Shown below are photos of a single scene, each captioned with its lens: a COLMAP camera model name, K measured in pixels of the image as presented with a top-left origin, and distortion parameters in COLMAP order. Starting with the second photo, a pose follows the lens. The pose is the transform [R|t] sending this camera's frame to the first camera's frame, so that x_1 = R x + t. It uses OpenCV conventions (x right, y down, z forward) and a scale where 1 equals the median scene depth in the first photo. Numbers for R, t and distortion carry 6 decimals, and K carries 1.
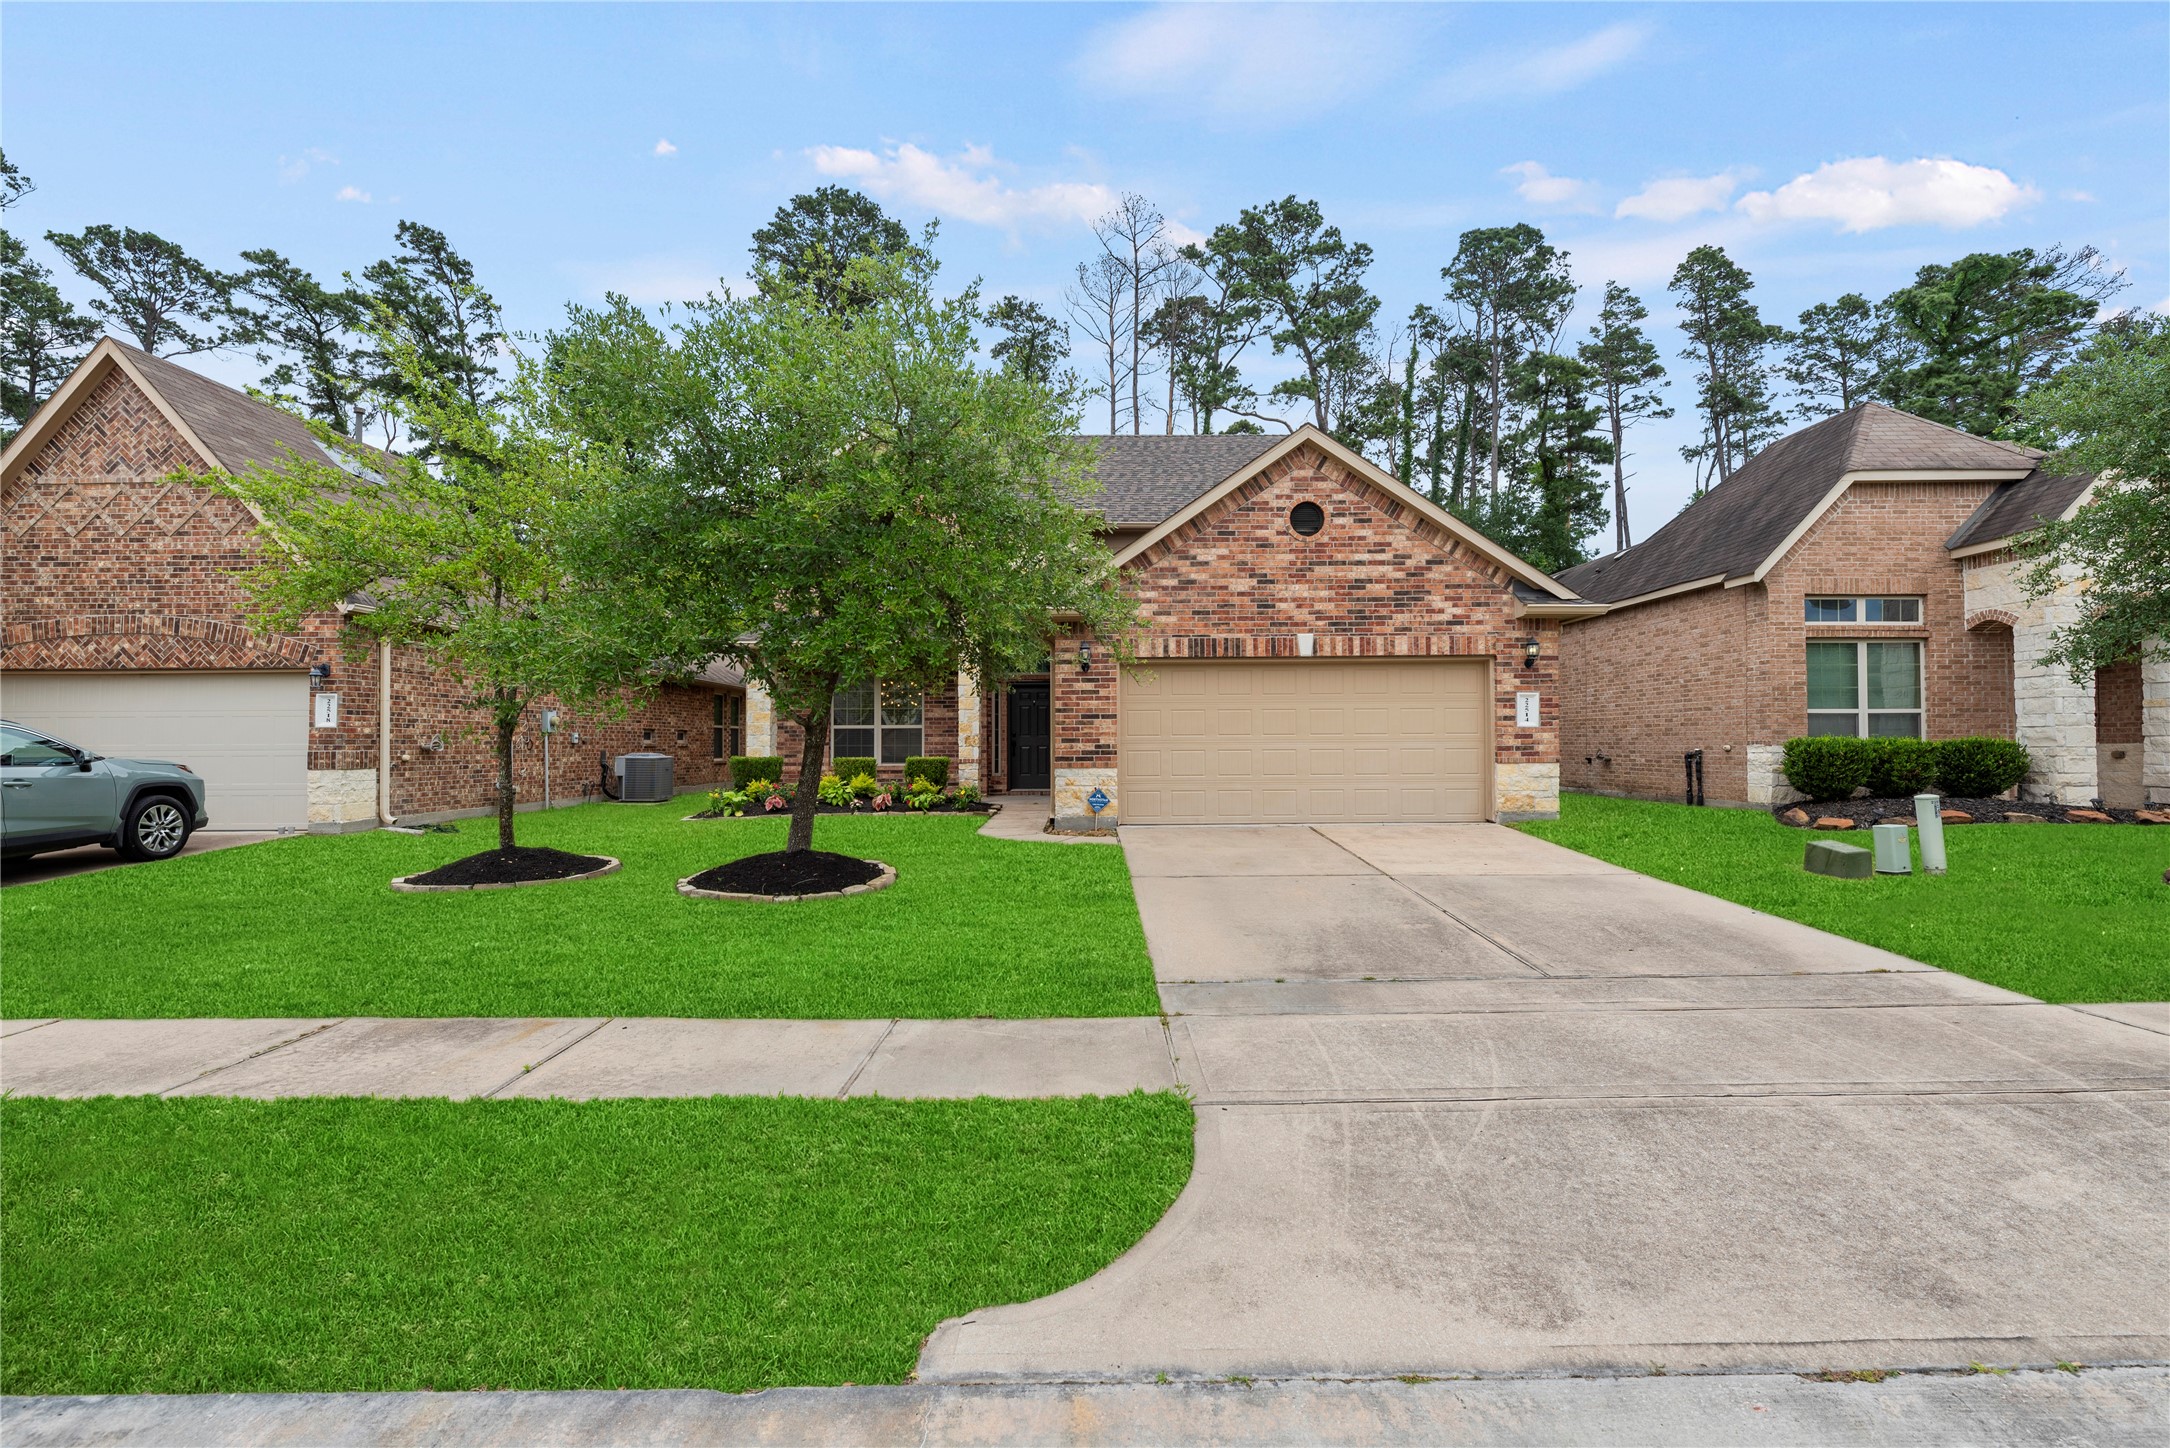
lens RADIAL K [[962.2, 0, 1086.9], [0, 962.2, 718.9], [0, 0, 1]] dist [-0.003906, -0.000086]
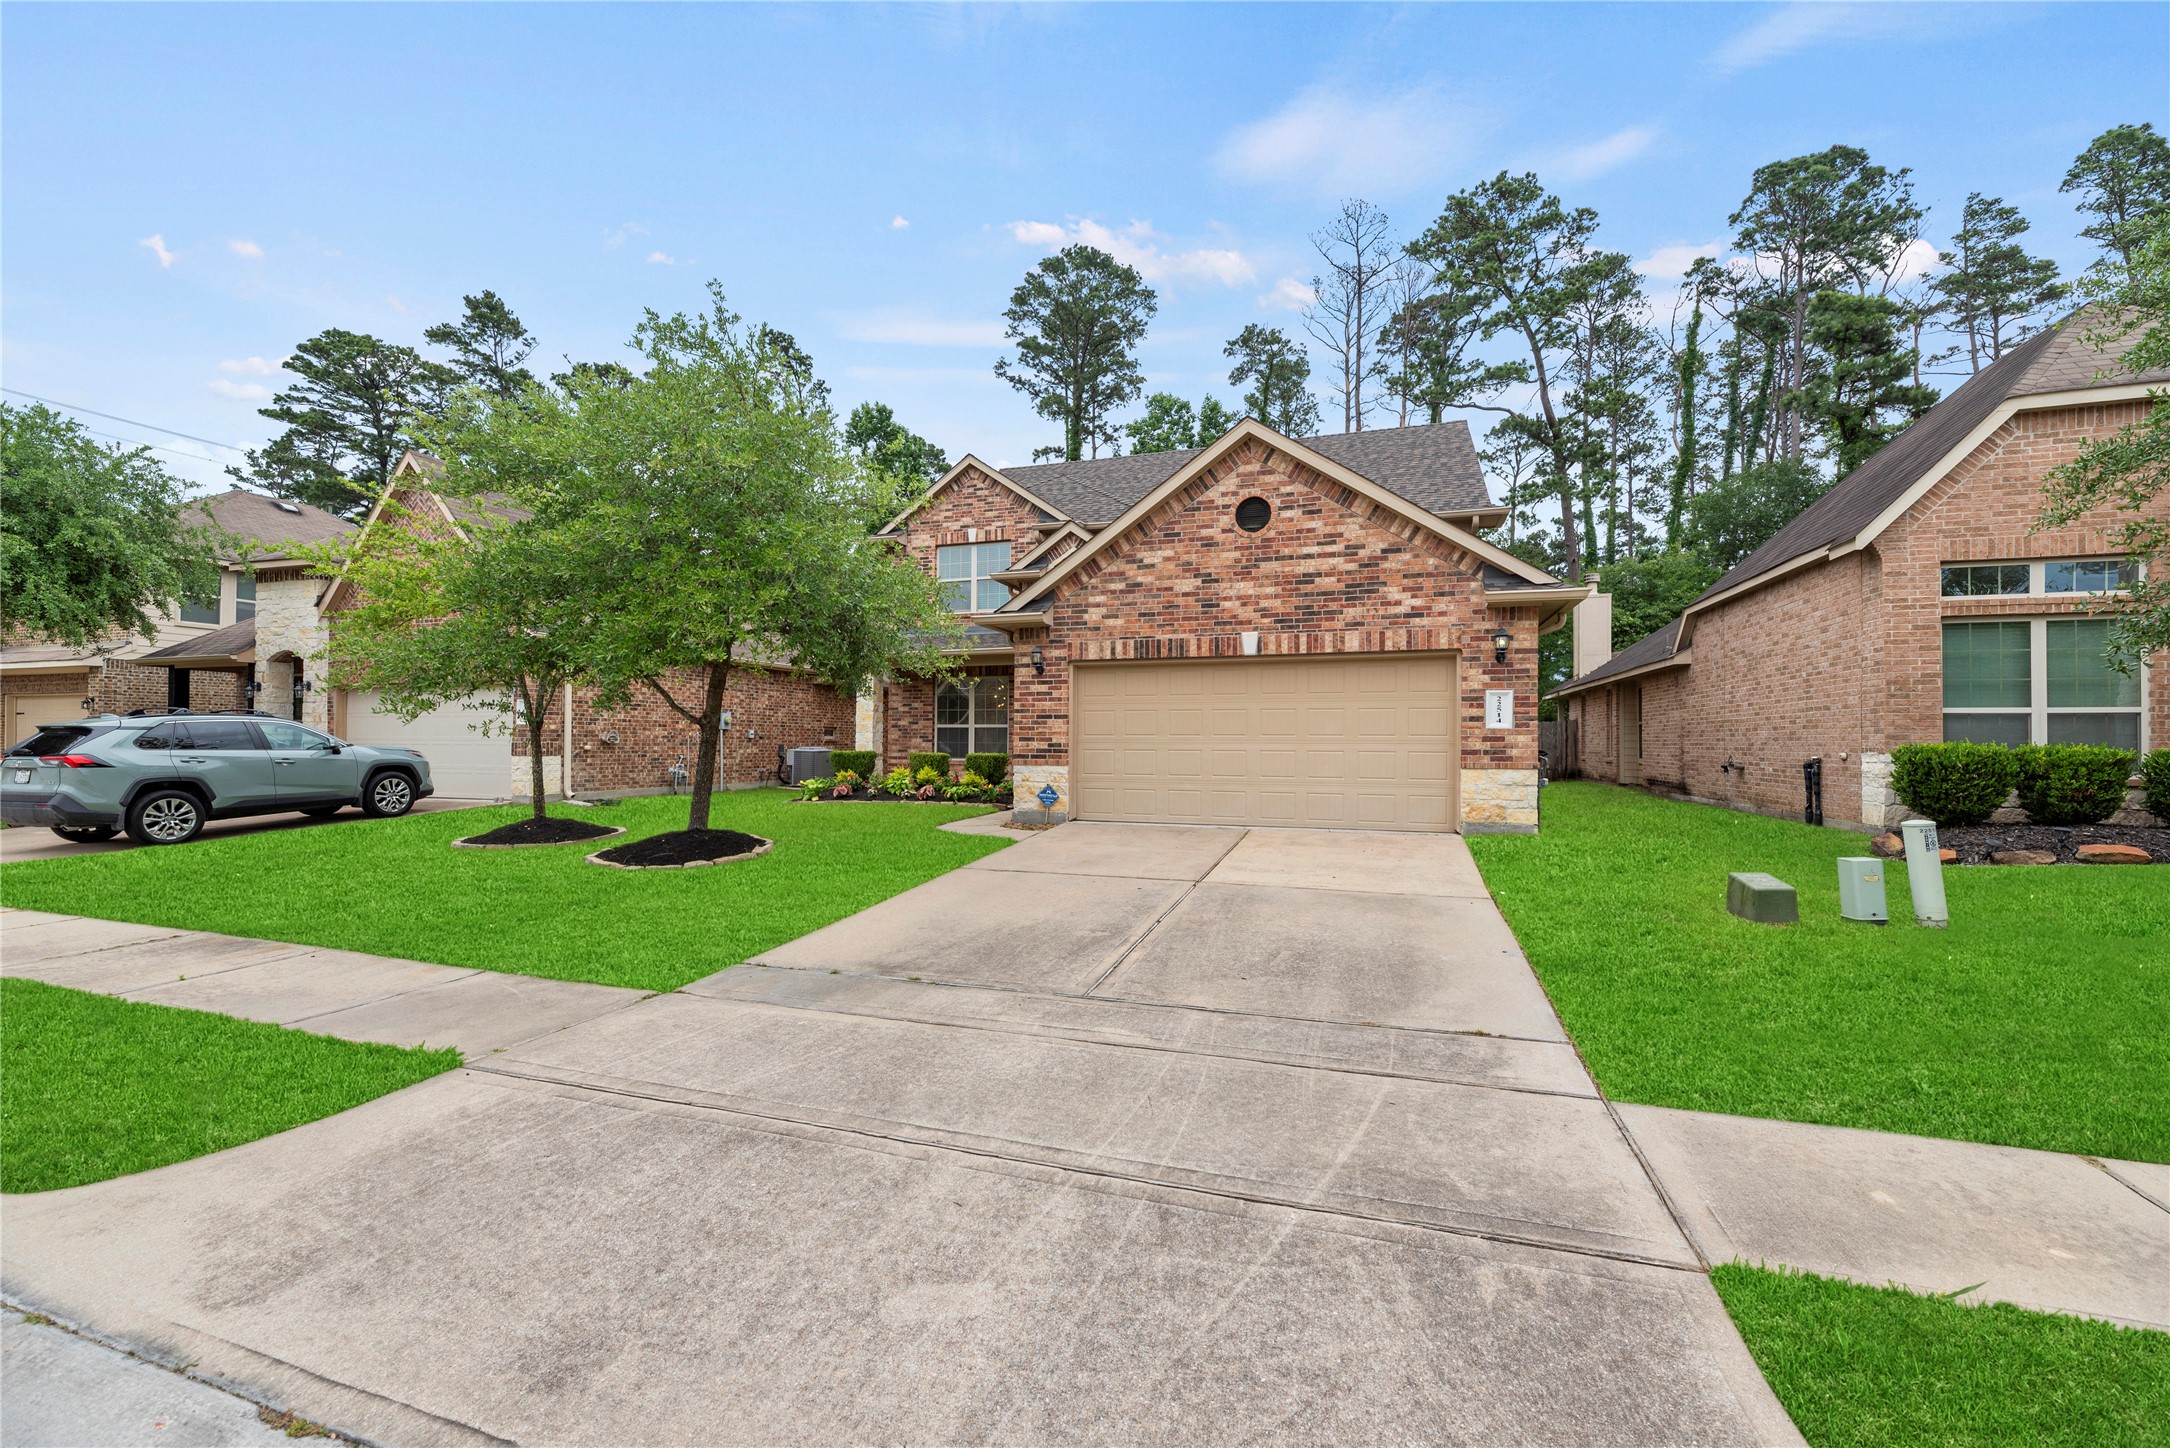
lens RADIAL K [[891.2, 0, 1087.6], [0, 891.2, 718.3], [0, 0, 1]] dist [-0.000728, -0.000384]
pose [[0.942775, 0.001423, -0.333428, 0.372200], [-0.001900, 0.999998, -0.001105, 0.000344], [0.333426, 0.001676, 0.942775, 0.091180]]
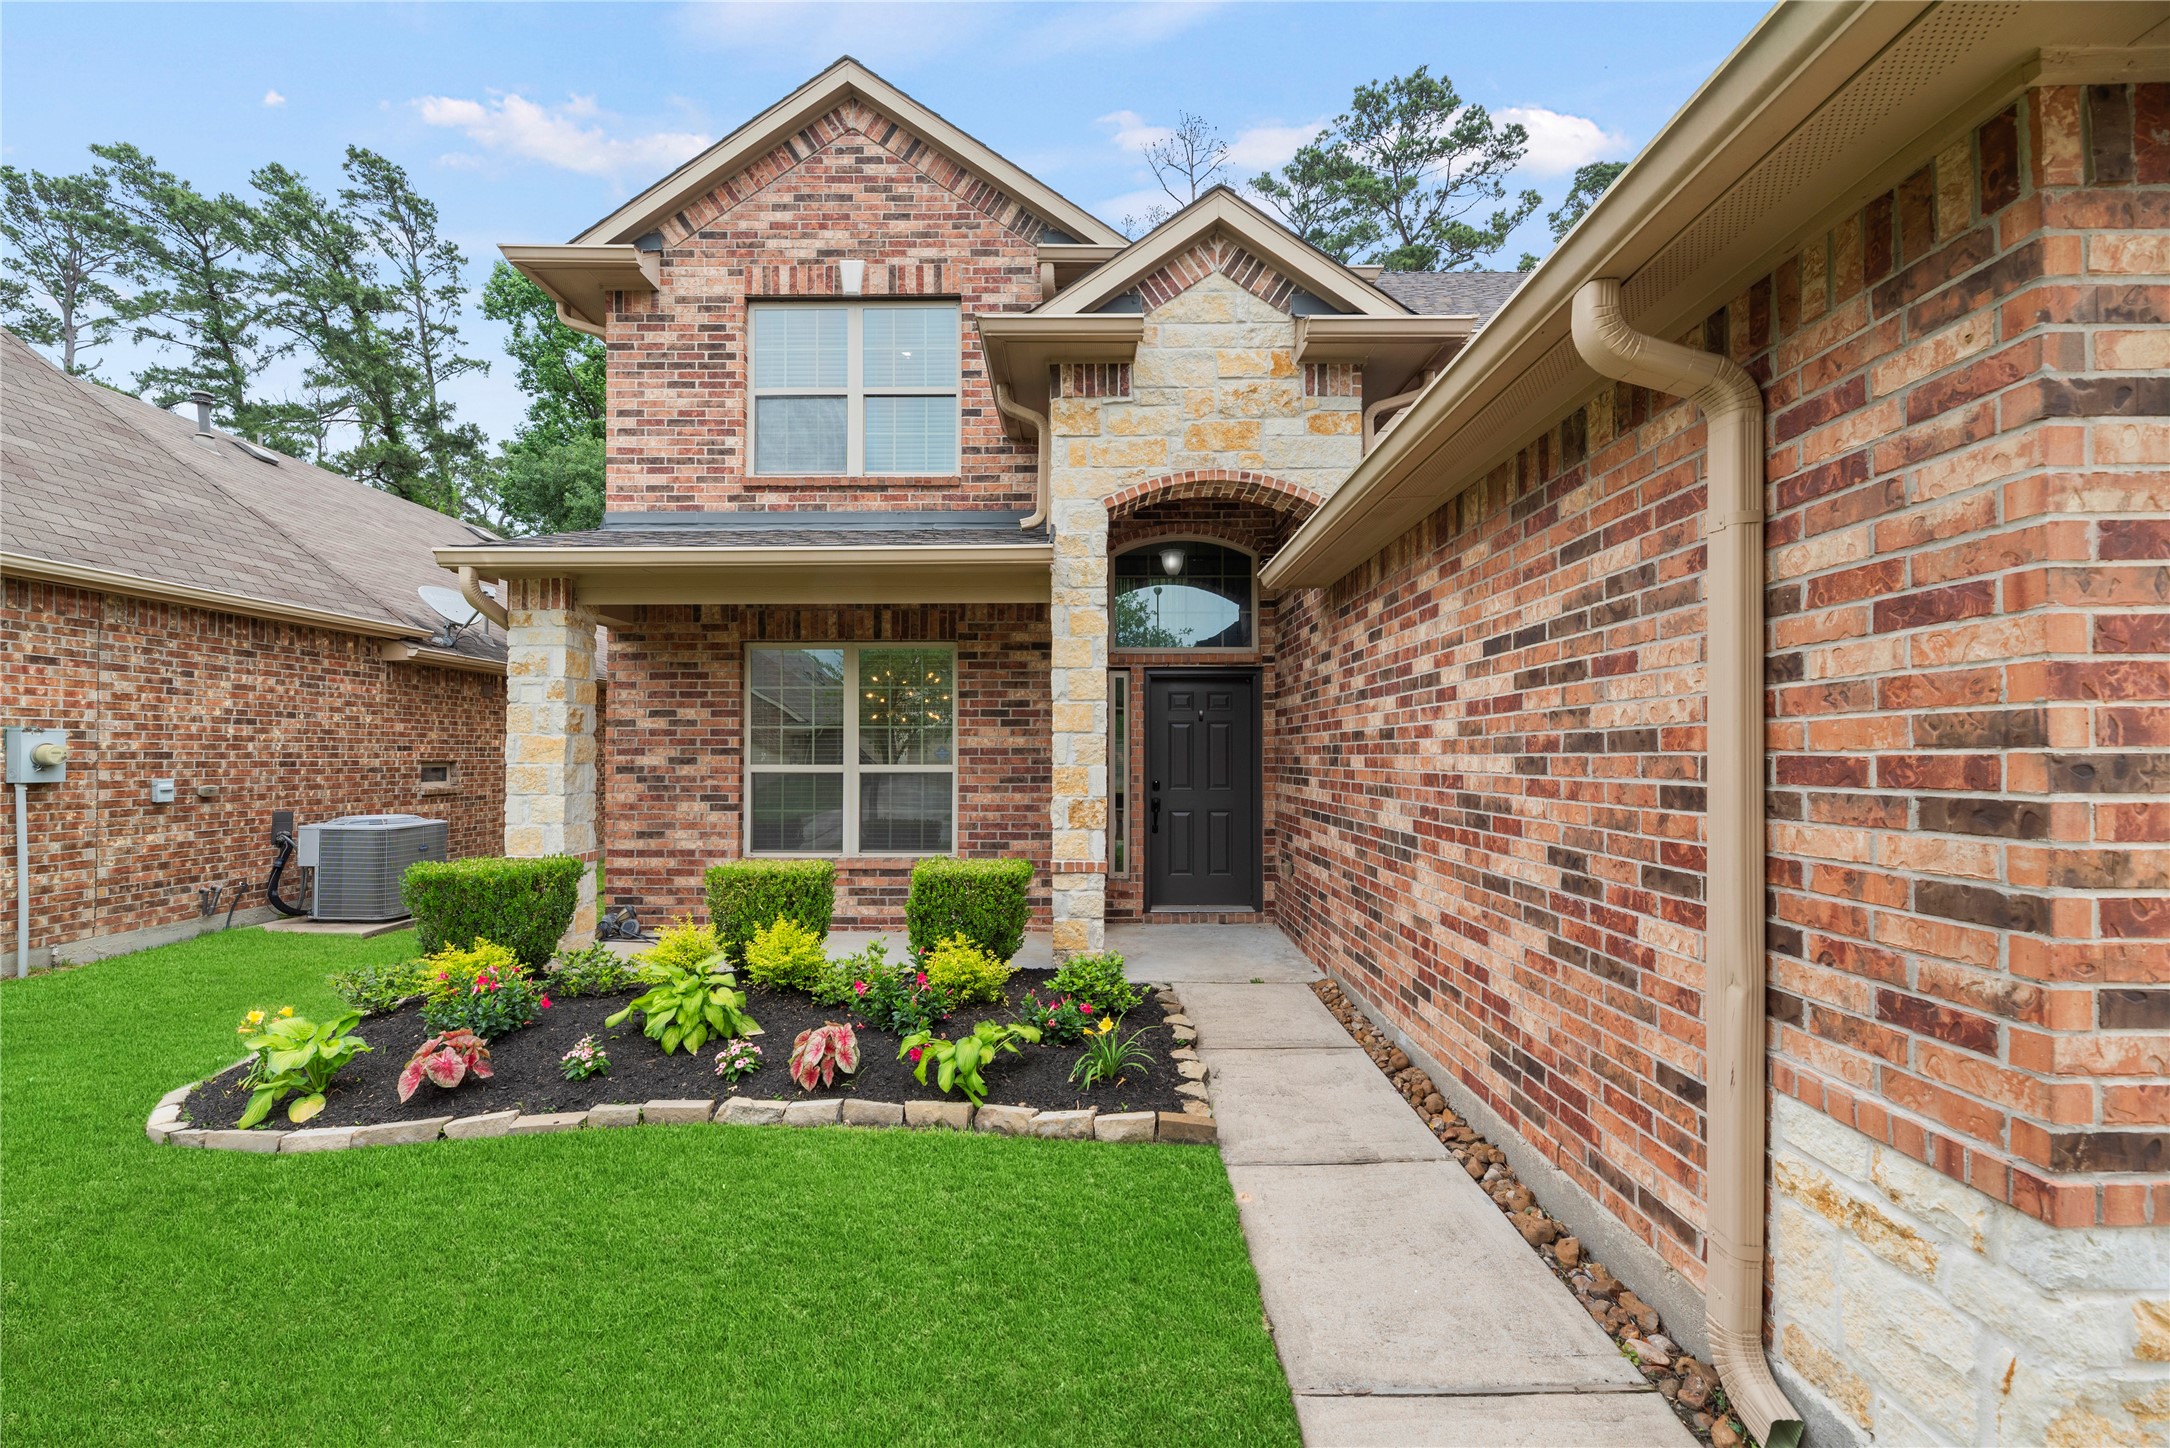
lens RADIAL K [[883.3, 0, 1085.7], [0, 883.3, 739.2], [0, 0, 1]] dist [0.000539, 0.000005]
pose [[0.999935, 0.003774, -0.010723, -0.154065], [-0.003709, 0.999975, 0.006034, -0.011315], [0.010745, -0.005994, 0.999924, 0.867186]]
